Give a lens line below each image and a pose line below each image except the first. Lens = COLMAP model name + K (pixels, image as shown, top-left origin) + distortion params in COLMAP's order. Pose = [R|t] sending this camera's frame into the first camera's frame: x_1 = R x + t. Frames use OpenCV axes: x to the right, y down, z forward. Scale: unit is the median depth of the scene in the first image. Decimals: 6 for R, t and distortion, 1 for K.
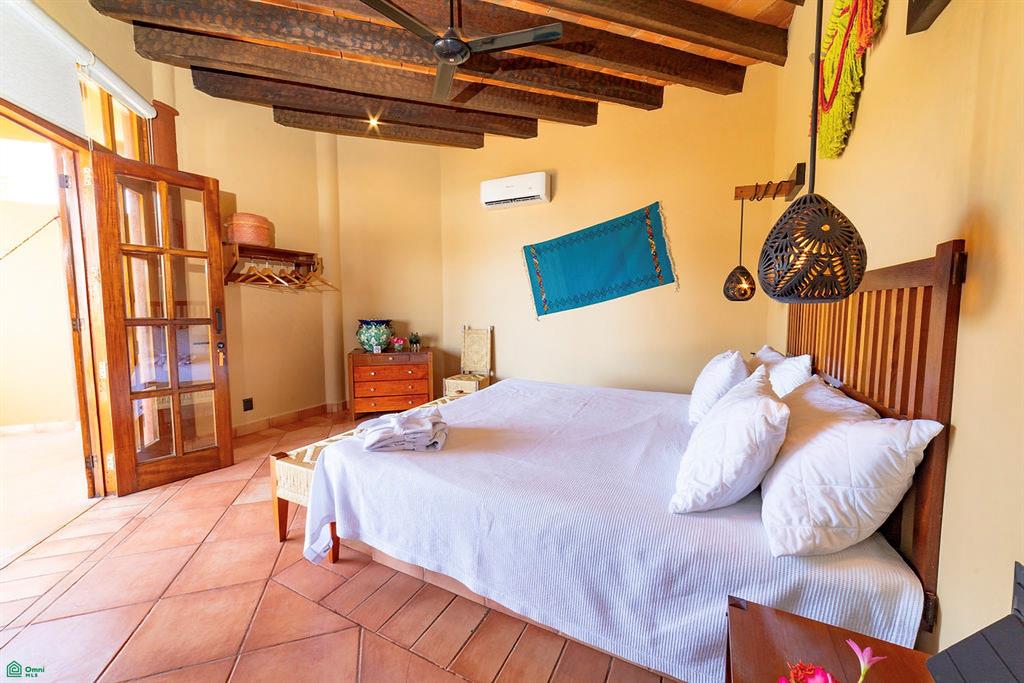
lens RADIAL K [[396.3, 0, 514.0], [0, 396.3, 339.3], [0, 0, 1]] dist [0.001156, 0.000058]
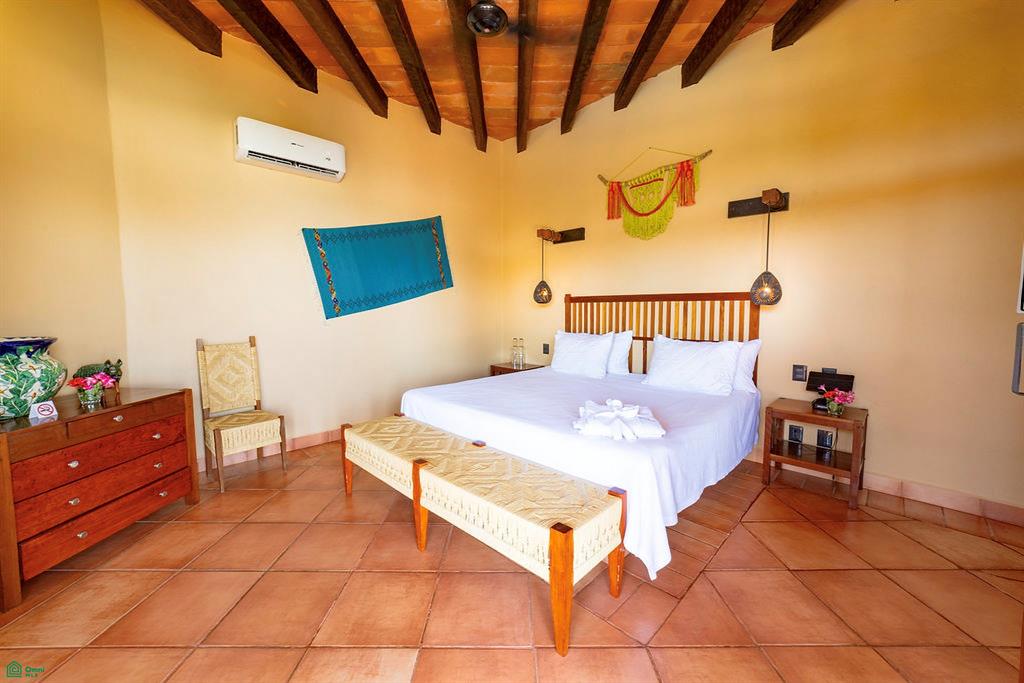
lens RADIAL K [[396.3, 0, 513.1], [0, 396.3, 341.8], [0, 0, 1]] dist [0.001156, 0.000058]
pose [[0.315303, -0.085140, 0.945164, -0.614964], [0.081920, 0.994691, 0.062273, -0.034181], [-0.945449, 0.057793, 0.320604, 0.405563]]
